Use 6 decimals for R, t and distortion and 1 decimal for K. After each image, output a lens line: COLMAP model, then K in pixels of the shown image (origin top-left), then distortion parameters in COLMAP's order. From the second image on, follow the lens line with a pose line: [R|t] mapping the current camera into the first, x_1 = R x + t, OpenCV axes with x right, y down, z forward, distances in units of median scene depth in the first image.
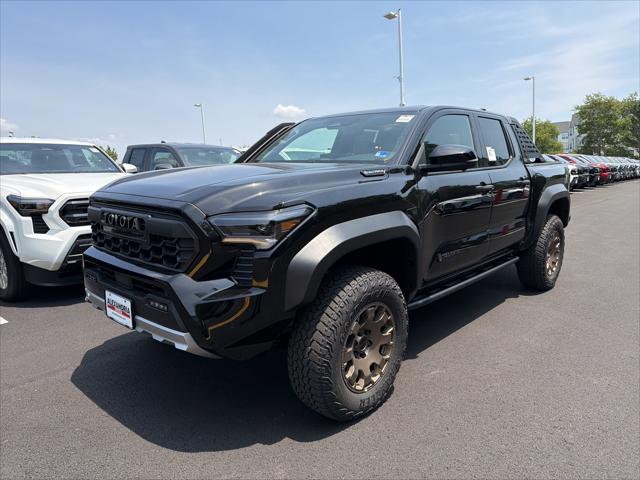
lens RADIAL K [[489.6, 0, 320.0], [0, 489.6, 240.0], [0, 0, 1]] dist [0.048797, -0.001868]
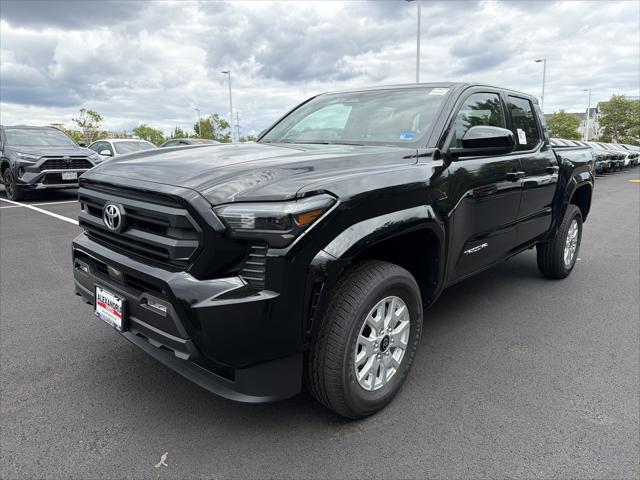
lens RADIAL K [[484.5, 0, 318.0], [0, 484.5, 241.7], [0, 0, 1]] dist [0.042289, -0.001279]
pose [[0.999803, 0.019798, -0.001125, -0.033920], [-0.019722, 0.998686, 0.047310, -0.022273], [0.002060, -0.047278, 0.998880, 0.118125]]
